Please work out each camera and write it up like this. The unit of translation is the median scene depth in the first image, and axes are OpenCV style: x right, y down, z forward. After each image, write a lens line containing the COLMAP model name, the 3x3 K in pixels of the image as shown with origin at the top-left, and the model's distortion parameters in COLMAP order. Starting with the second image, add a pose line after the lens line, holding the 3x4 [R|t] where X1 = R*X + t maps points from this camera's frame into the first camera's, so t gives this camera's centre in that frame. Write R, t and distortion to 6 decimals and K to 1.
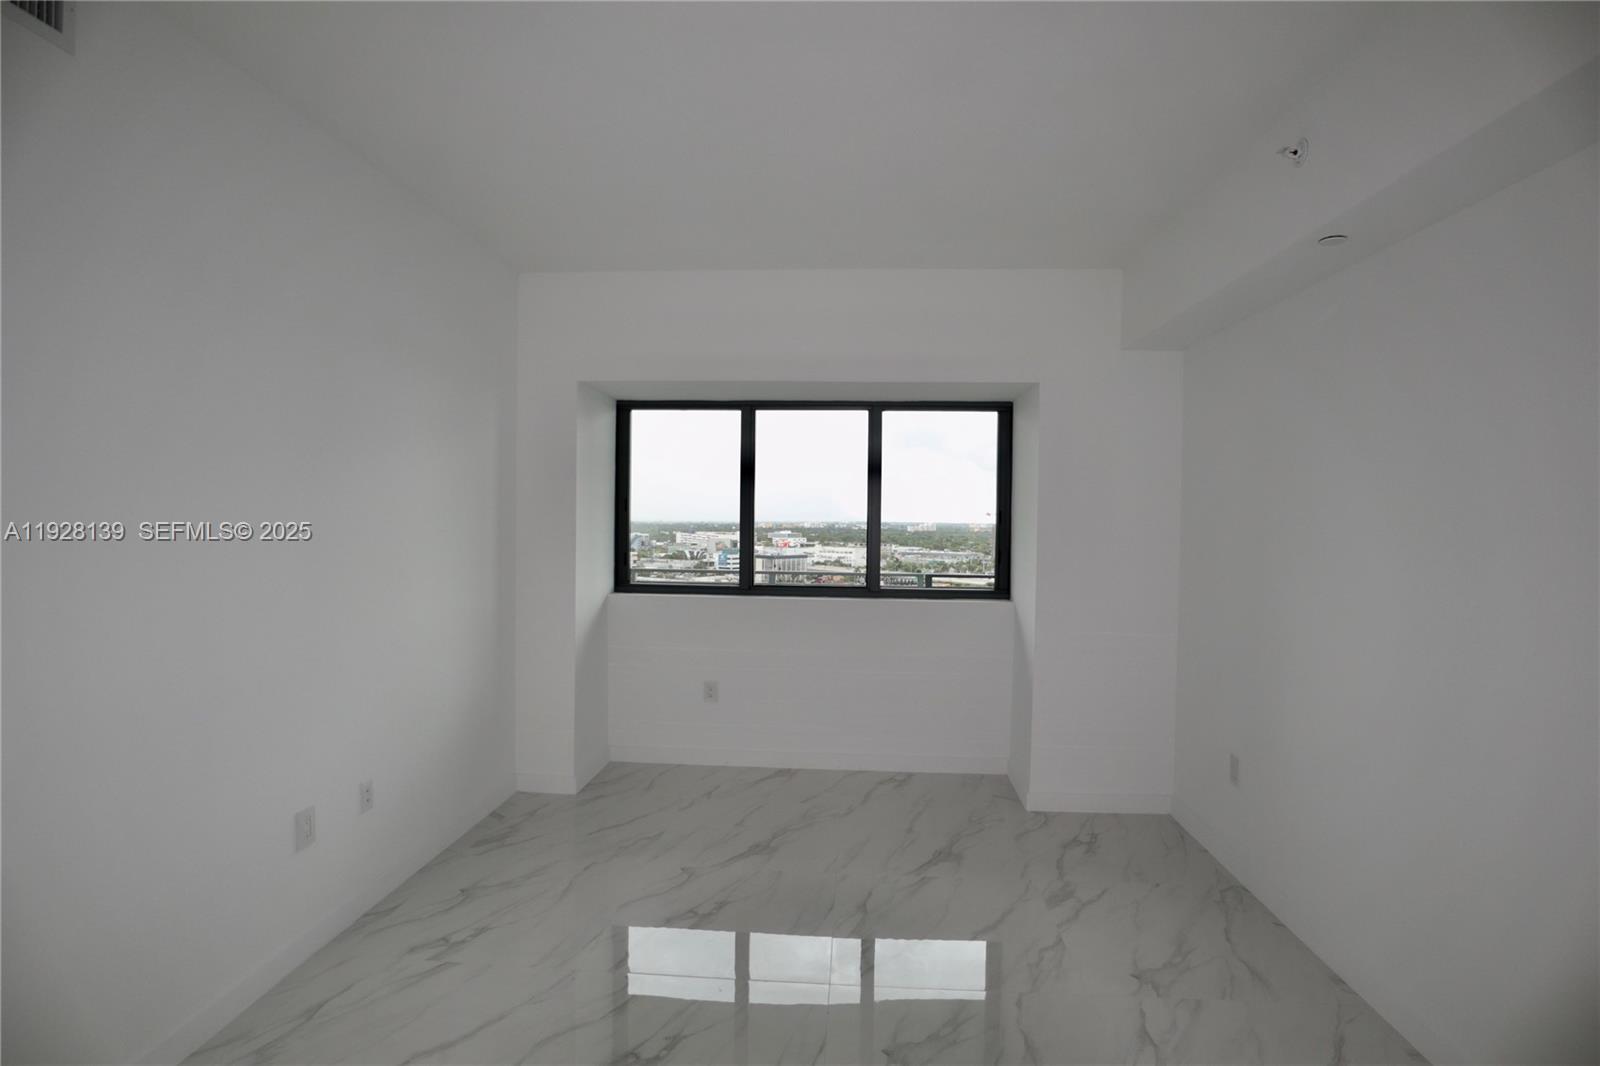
lens RADIAL K [[805.7, 0, 822.6], [0, 805.7, 531.5], [0, 0, 1]] dist [-0.050463, 0.010727]
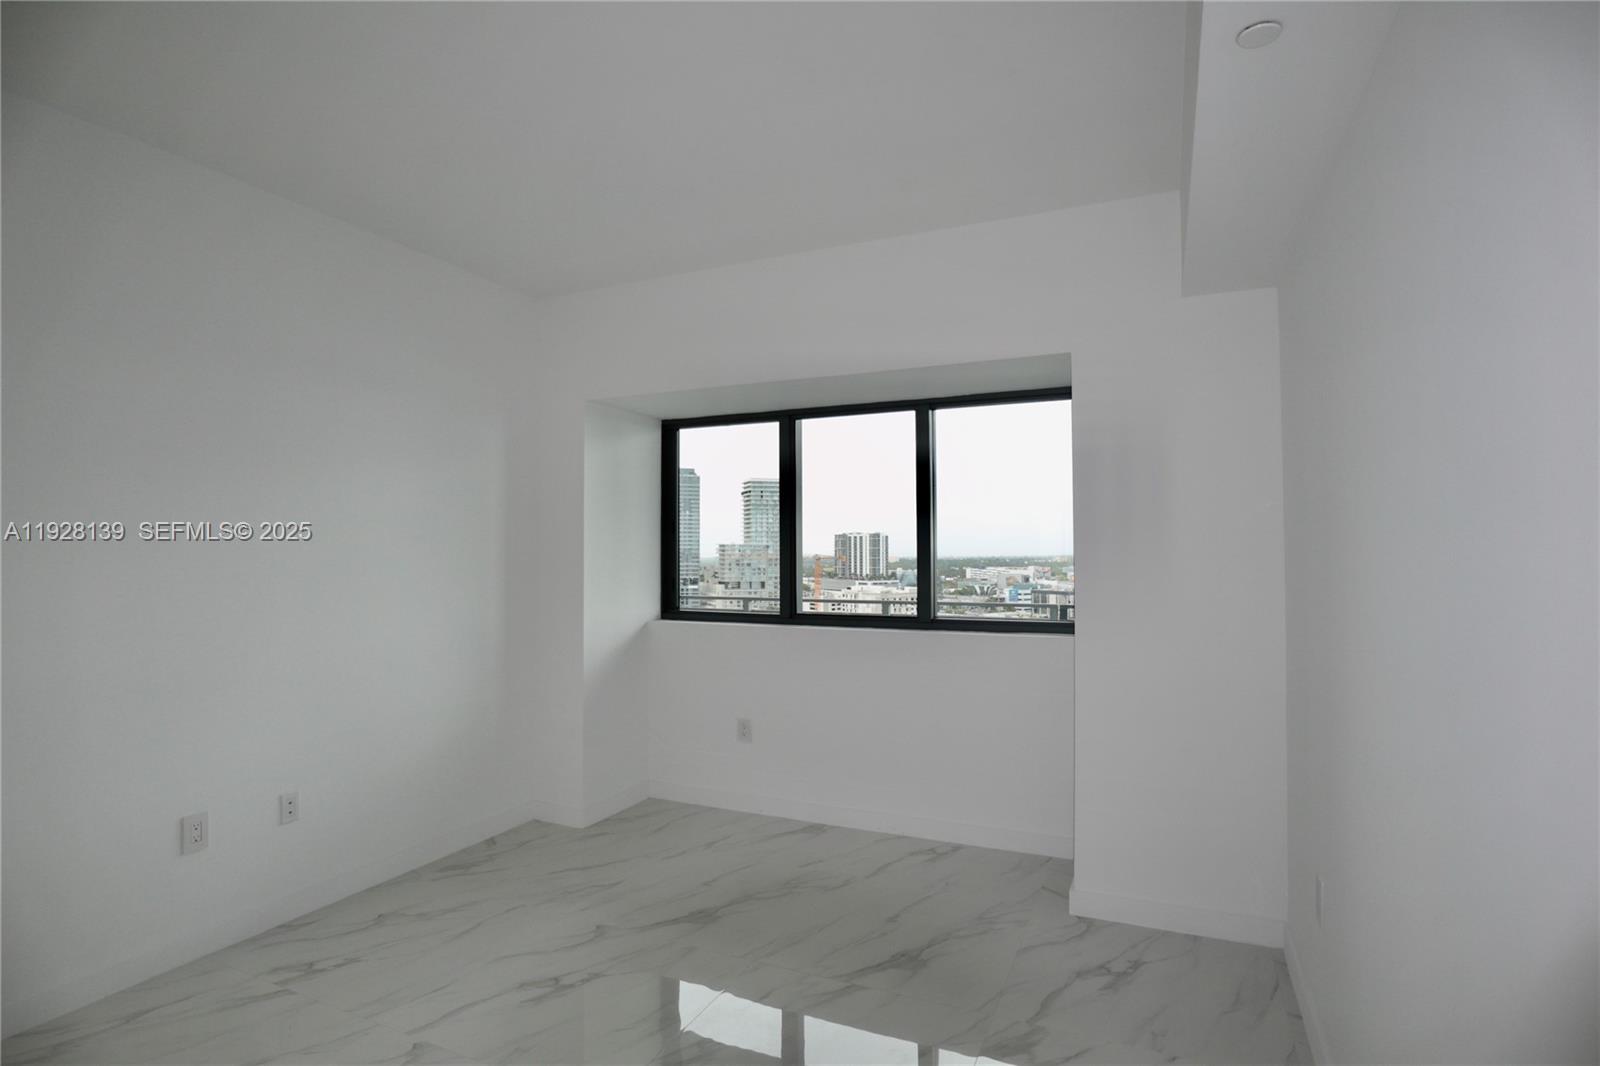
lens RADIAL K [[805.7, 0, 822.6], [0, 805.7, 531.5], [0, 0, 1]] dist [-0.050463, 0.010727]
pose [[0.933507, -0.024199, -0.357741, 0.268477], [0.008320, 0.998913, -0.045861, 0.016900], [0.358462, 0.039835, 0.932694, 0.170568]]
